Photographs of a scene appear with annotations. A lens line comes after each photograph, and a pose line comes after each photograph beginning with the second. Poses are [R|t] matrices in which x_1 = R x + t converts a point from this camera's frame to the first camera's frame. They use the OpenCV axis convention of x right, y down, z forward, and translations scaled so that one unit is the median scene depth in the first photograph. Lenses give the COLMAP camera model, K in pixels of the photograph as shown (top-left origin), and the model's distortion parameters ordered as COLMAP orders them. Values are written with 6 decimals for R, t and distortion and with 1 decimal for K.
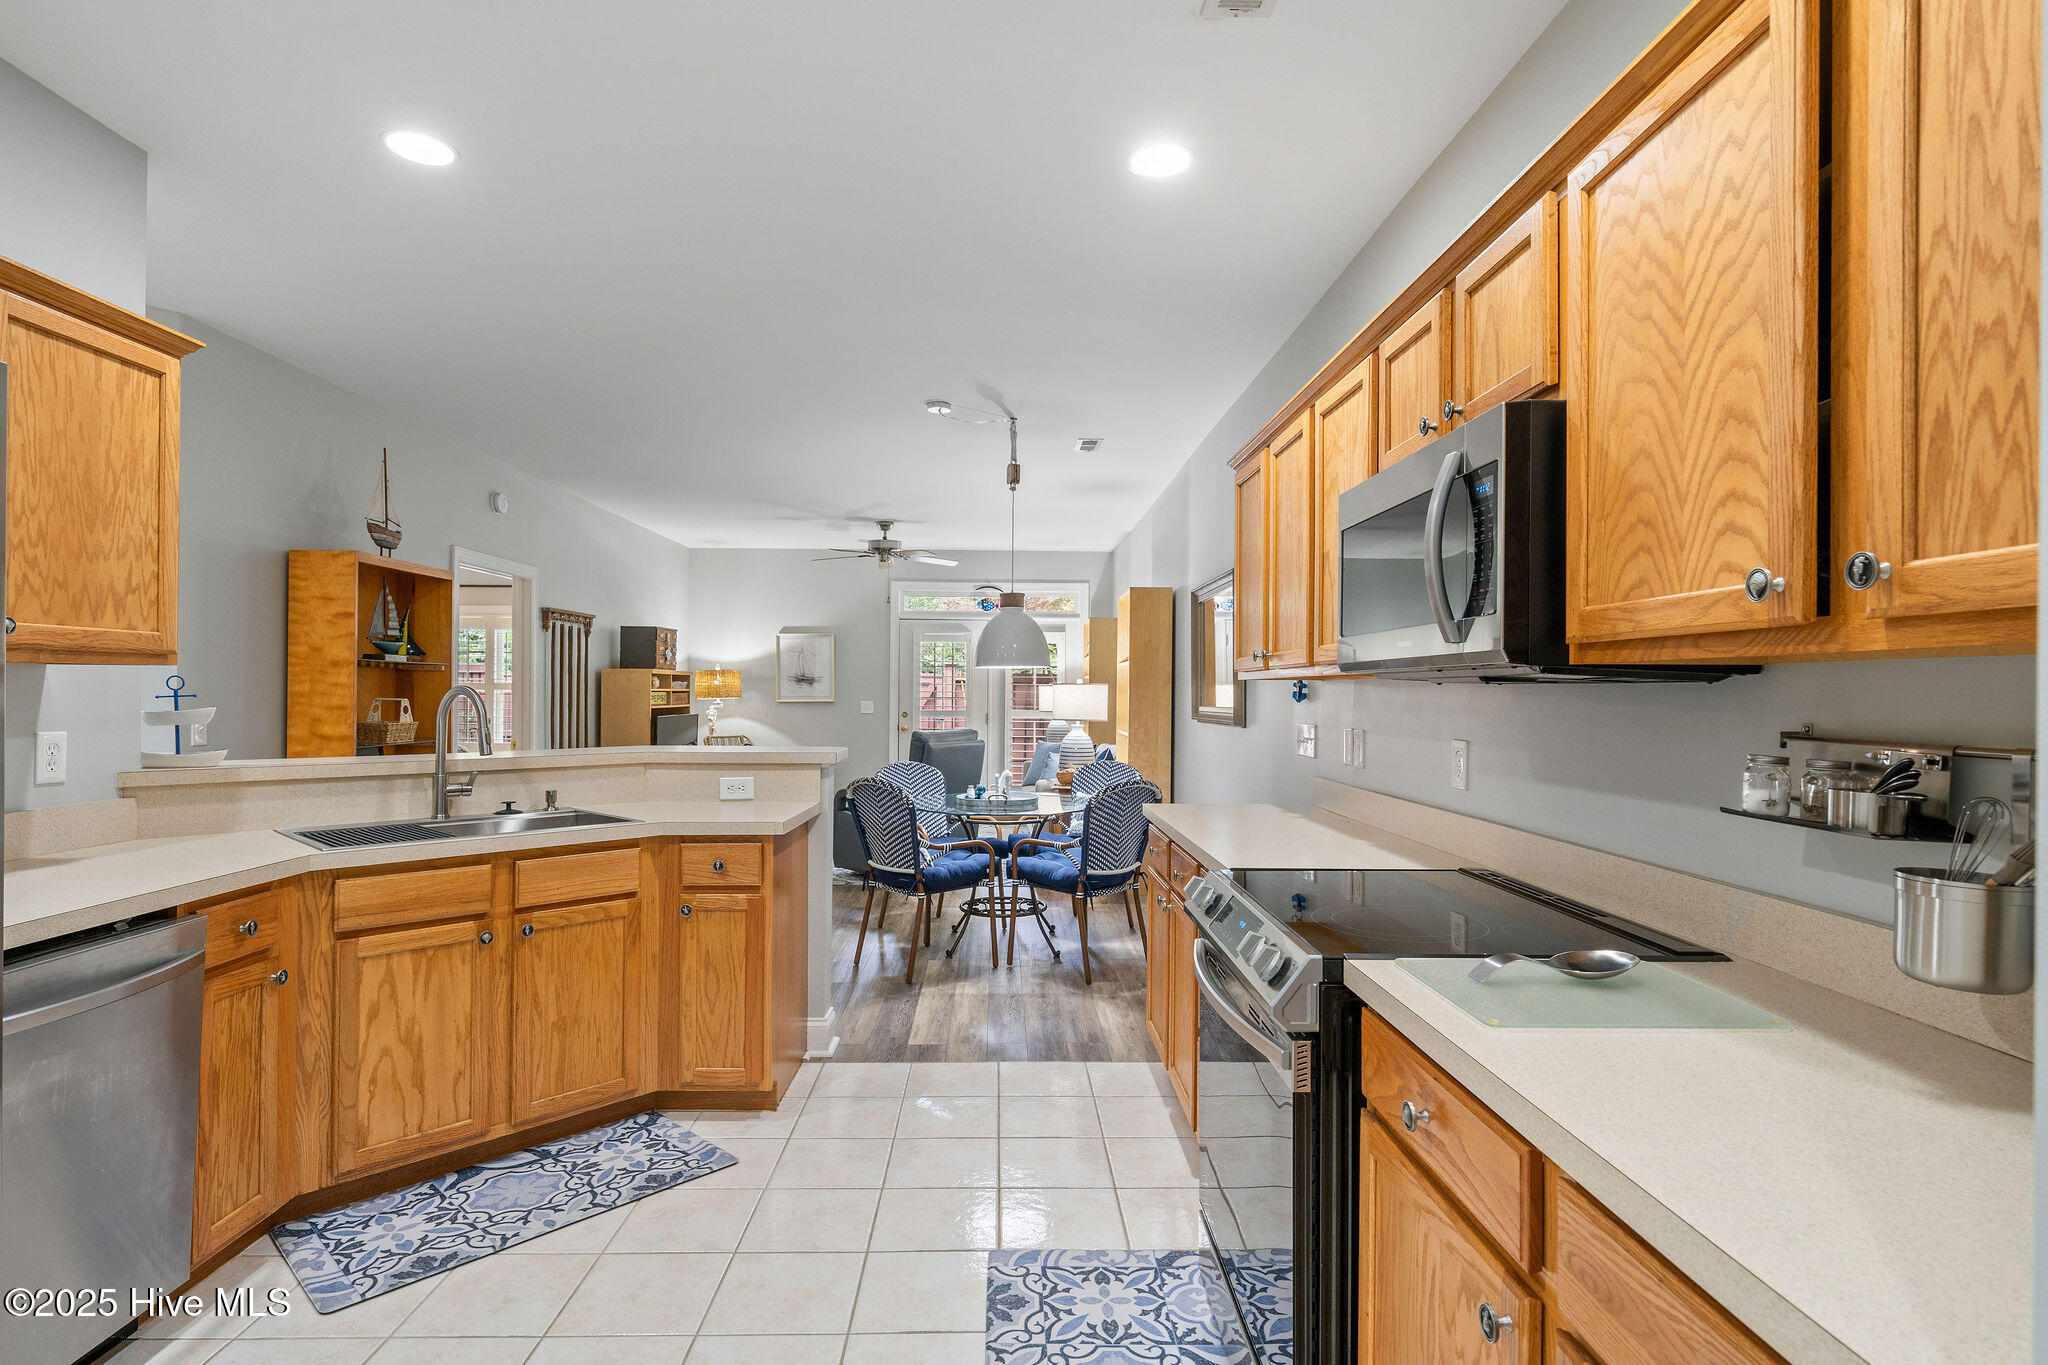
lens RADIAL K [[1024.1, 0, 1032.1], [0, 1024.1, 691.3], [0, 0, 1]] dist [0.001079, -0.002433]
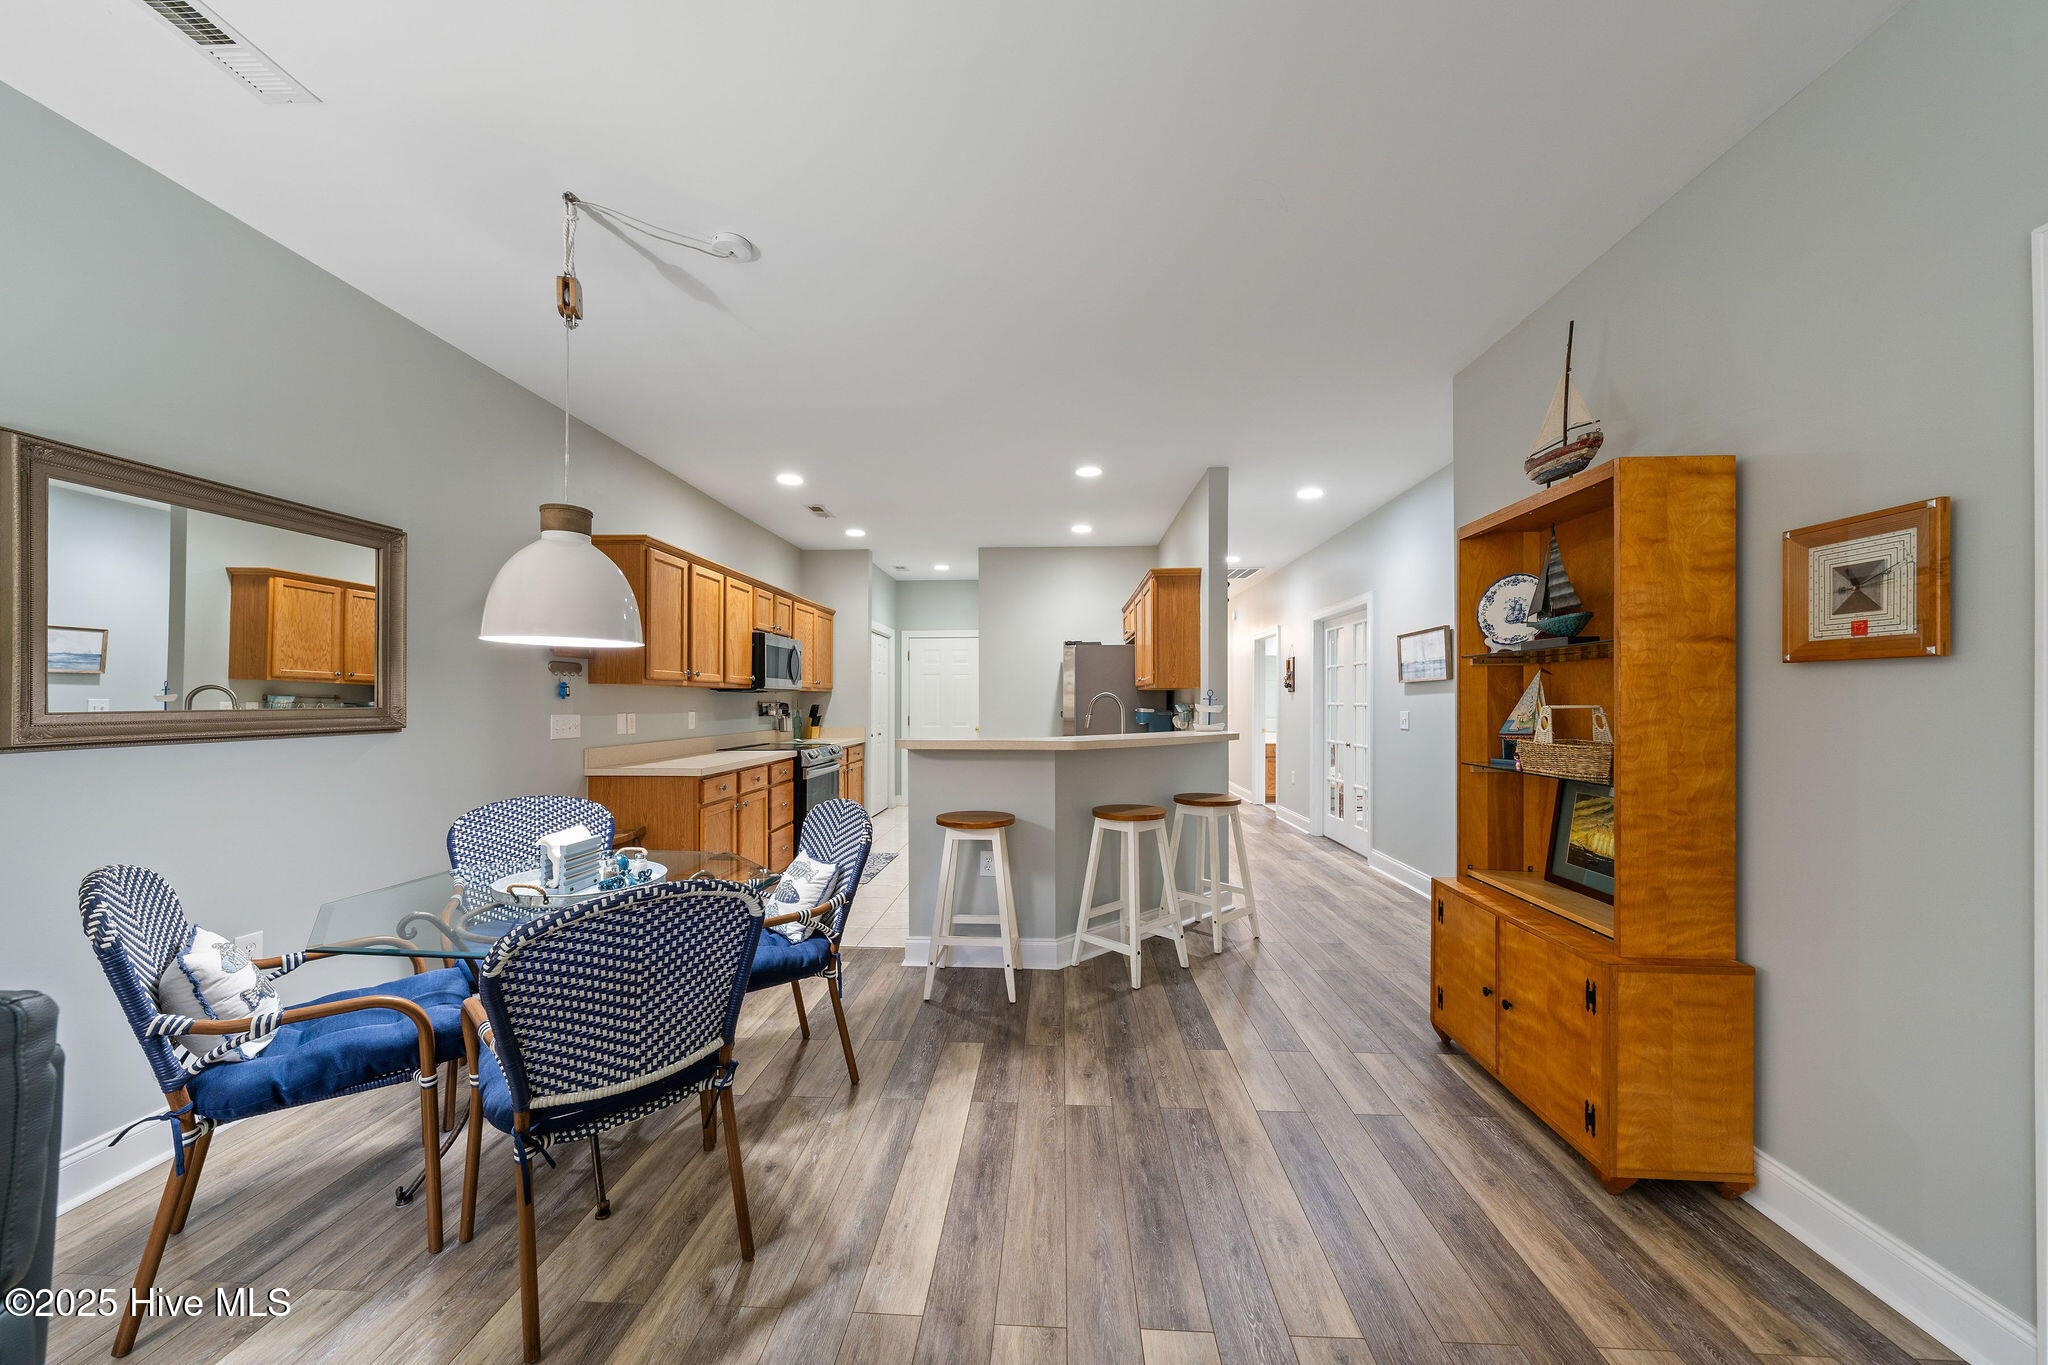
lens RADIAL K [[723.9, 0, 1015.2], [0, 723.9, 698.8], [0, 0, 1]] dist [-0.007477, -0.000056]
pose [[-0.995225, -0.008647, 0.097226, -0.578660], [-0.009005, 0.999954, -0.003250, 0.012598], [-0.097194, -0.004110, -0.995257, 2.636402]]
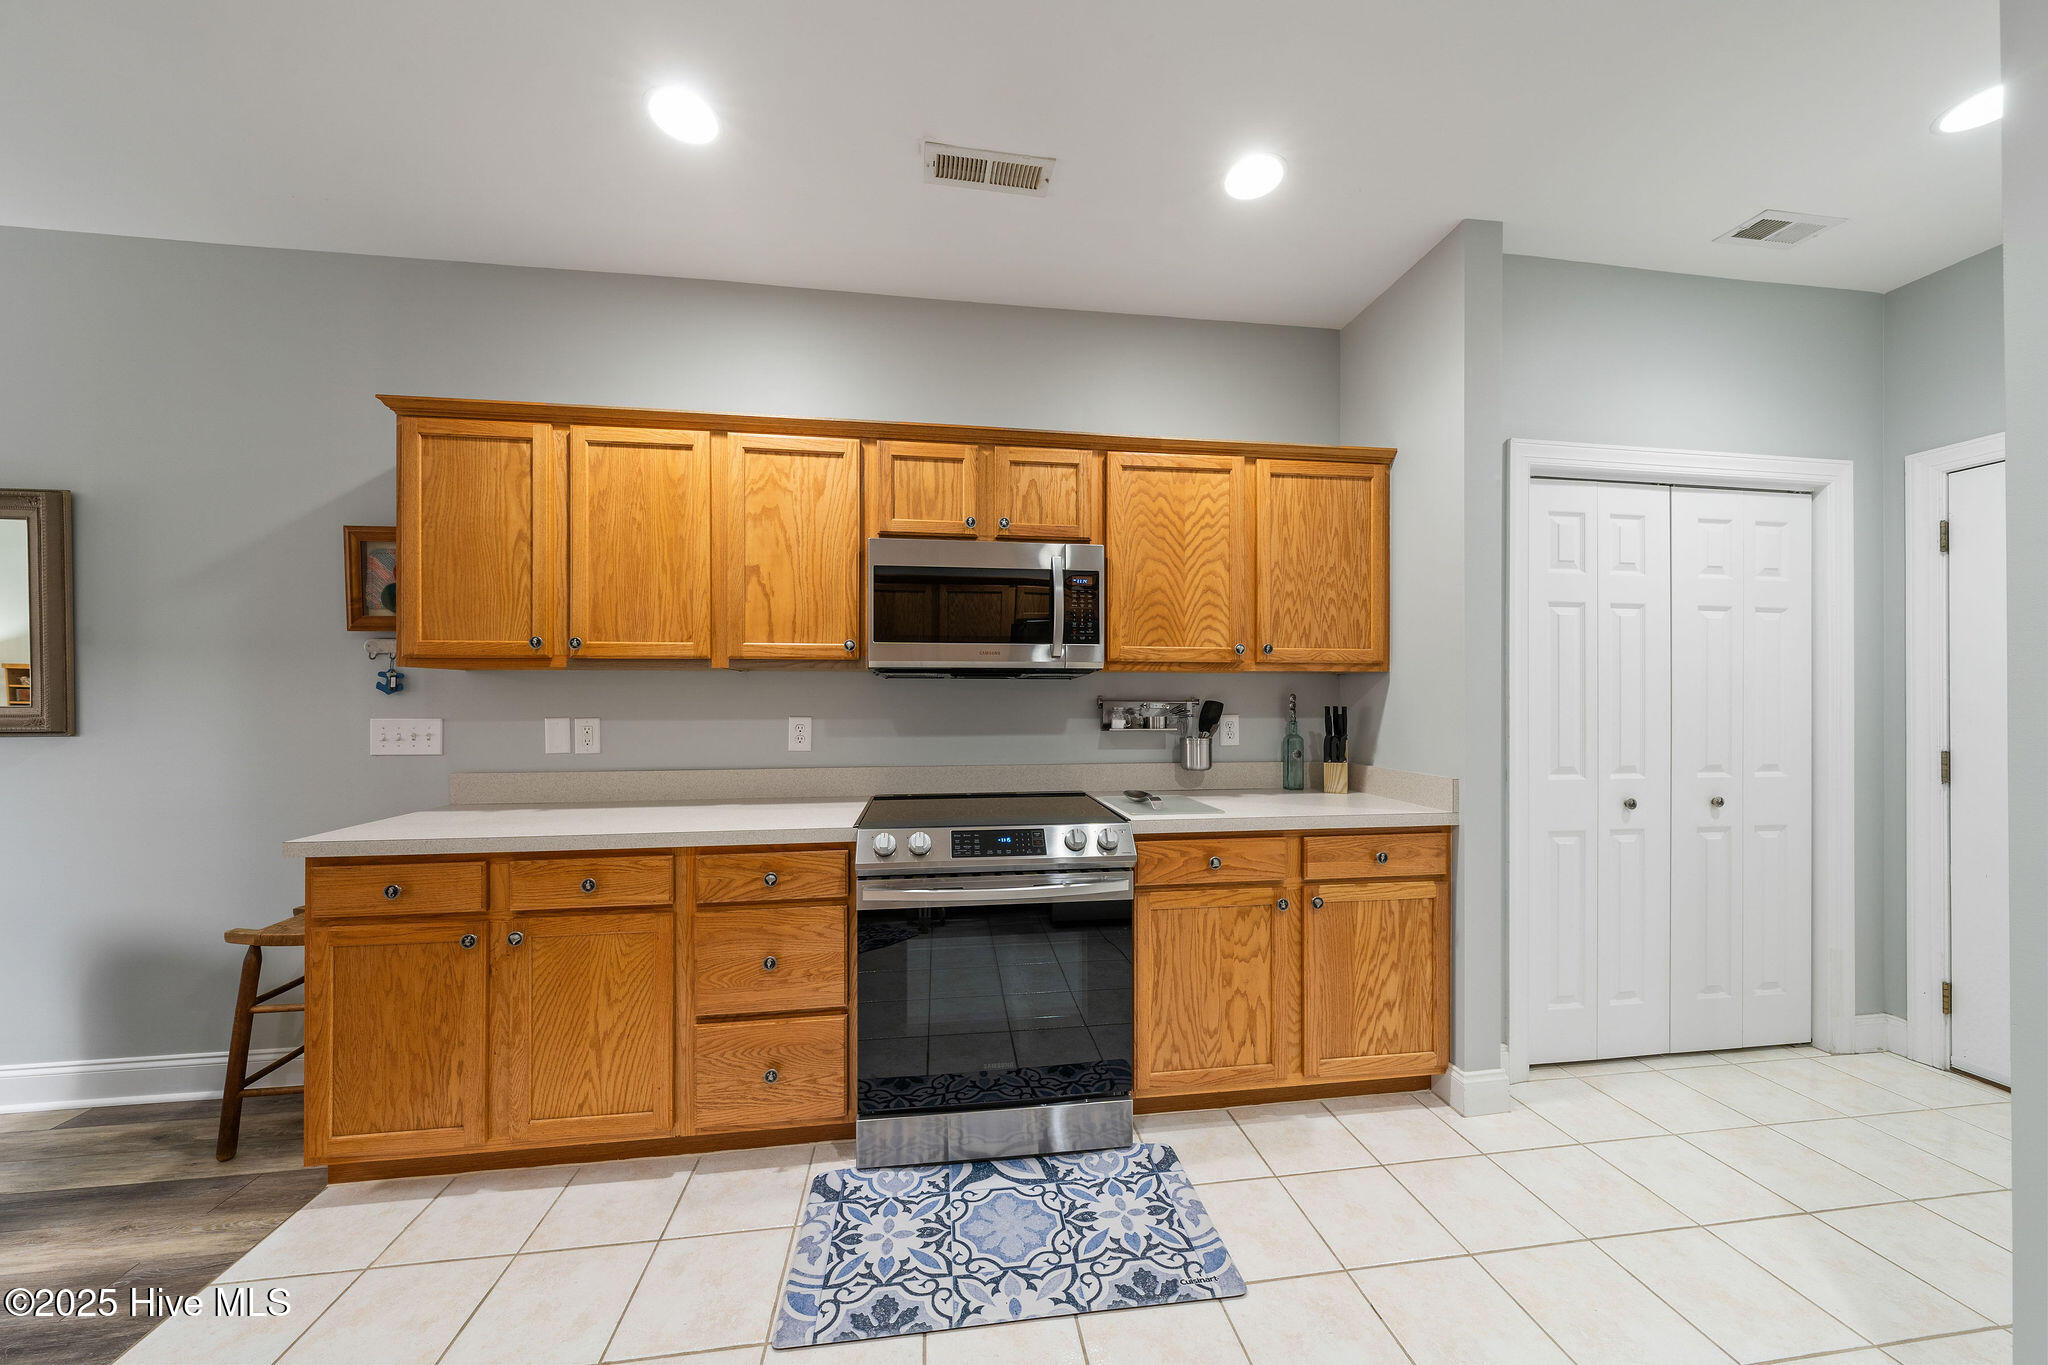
lens RADIAL K [[700.2, 0, 1030.0], [0, 700.2, 692.2], [0, 0, 1]] dist [-0.003182, 0.000190]
pose [[-0.112106, -0.004882, 0.993684, -0.543344], [-0.000883, 0.999988, 0.004813, 0.008192], [-0.993696, -0.000338, -0.112109, 0.742471]]
